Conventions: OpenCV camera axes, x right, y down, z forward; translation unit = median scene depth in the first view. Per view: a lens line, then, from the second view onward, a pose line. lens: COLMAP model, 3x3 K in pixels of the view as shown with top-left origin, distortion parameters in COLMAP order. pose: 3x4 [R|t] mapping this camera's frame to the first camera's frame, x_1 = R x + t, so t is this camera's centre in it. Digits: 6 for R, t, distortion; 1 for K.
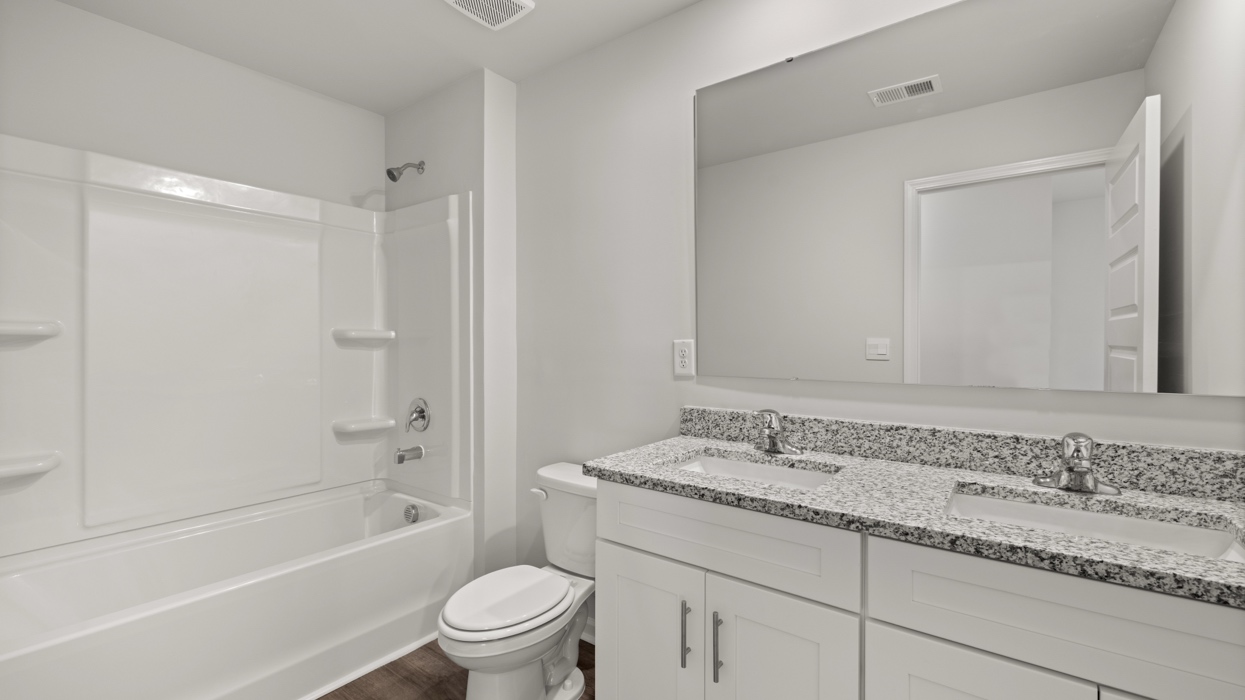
lens RADIAL K [[519.9, 0, 619.2], [0, 519.9, 352.6], [0, 0, 1]] dist [-0.001185, -0.000630]
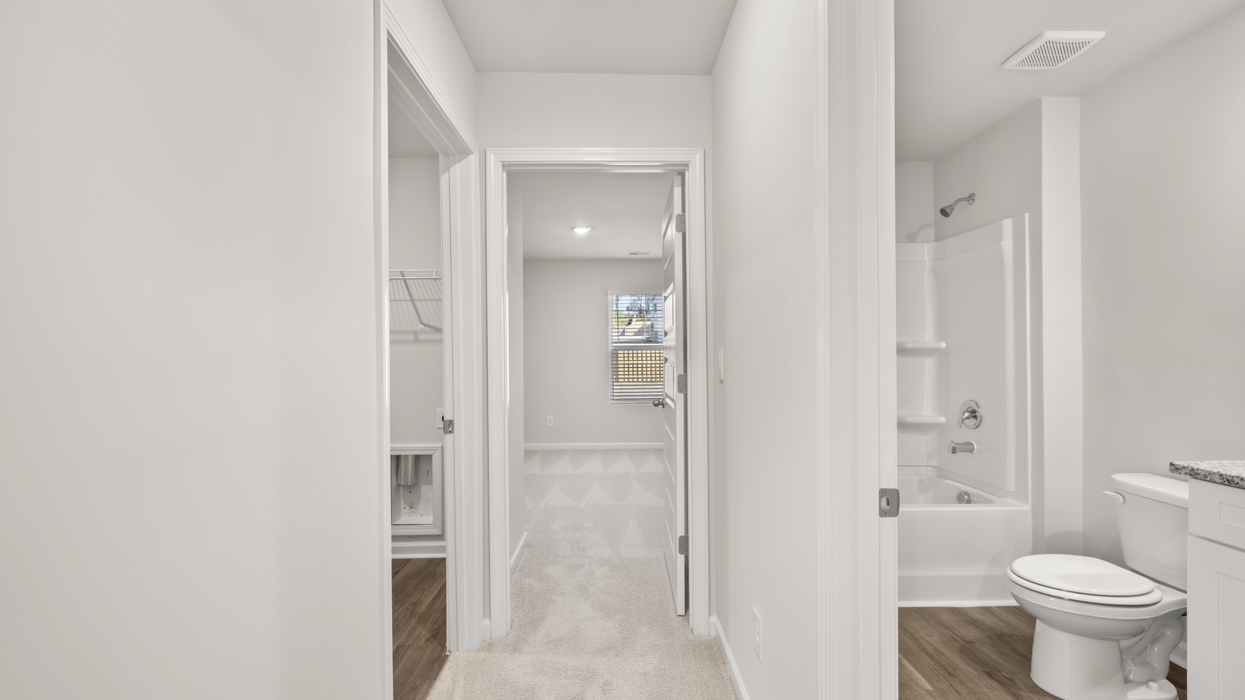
lens RADIAL K [[519.9, 0, 619.2], [0, 519.9, 352.6], [0, 0, 1]] dist [-0.001185, -0.000630]
pose [[0.614315, -0.007139, -0.789029, 0.047004], [-0.007579, 0.999860, -0.014947, 0.006127], [0.789025, 0.015162, 0.614175, -0.336472]]
